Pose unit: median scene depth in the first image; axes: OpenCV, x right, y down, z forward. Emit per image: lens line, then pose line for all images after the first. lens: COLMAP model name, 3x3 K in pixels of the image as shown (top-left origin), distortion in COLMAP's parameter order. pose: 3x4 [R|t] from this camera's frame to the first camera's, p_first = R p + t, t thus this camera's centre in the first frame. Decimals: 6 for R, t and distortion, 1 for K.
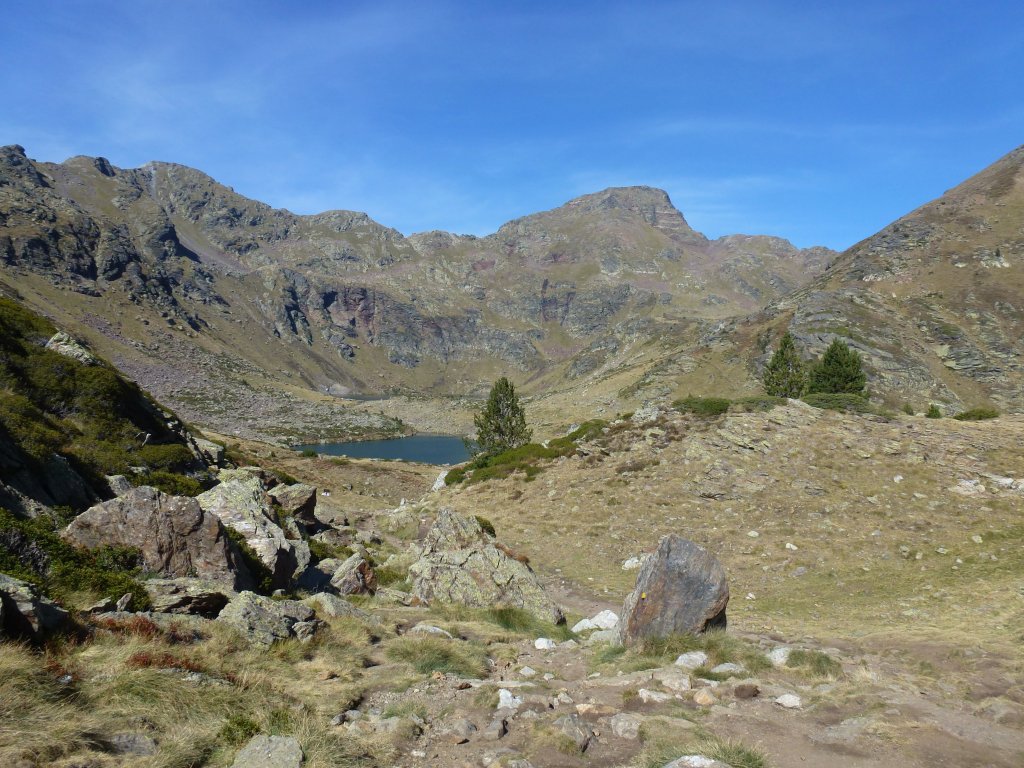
lens RADIAL K [[740.7, 0, 518.4], [0, 740.7, 387.3], [0, 0, 1]] dist [-0.058250, 0.013070]
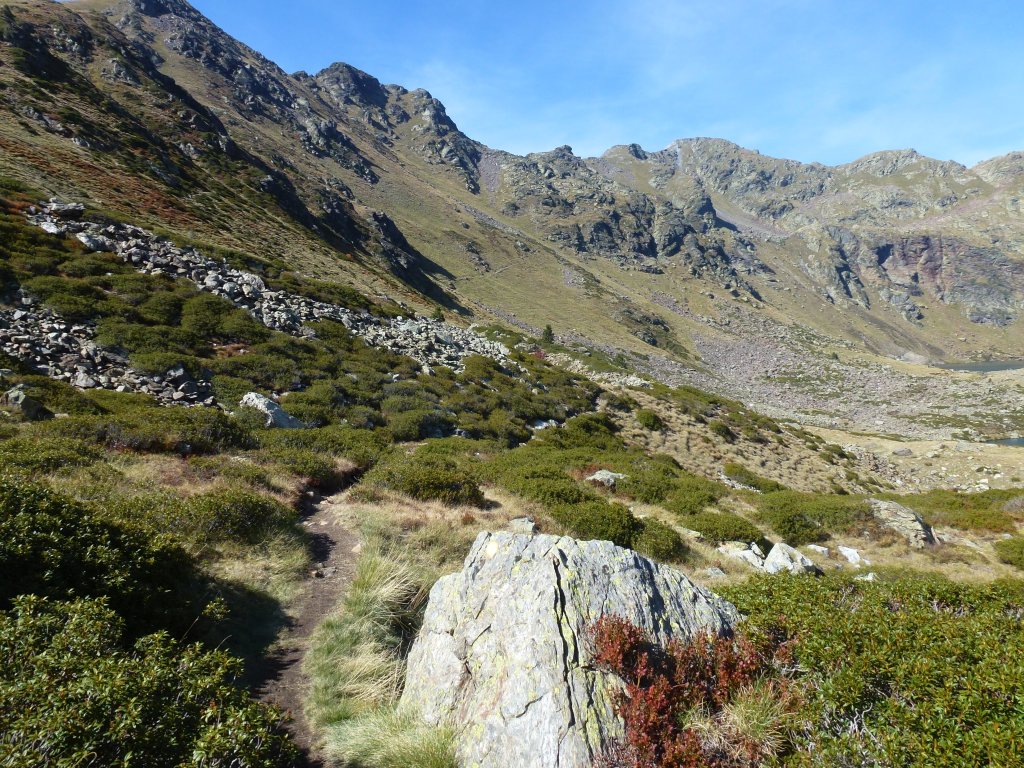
lens RADIAL K [[740.7, 0, 509.4], [0, 740.7, 382.9], [0, 0, 1]] dist [-0.058250, 0.013070]
pose [[0.780676, -0.032002, -0.624115, -0.079152], [0.050453, 0.998656, 0.011902, -0.002552], [0.622895, -0.040780, 0.781241, 0.069699]]
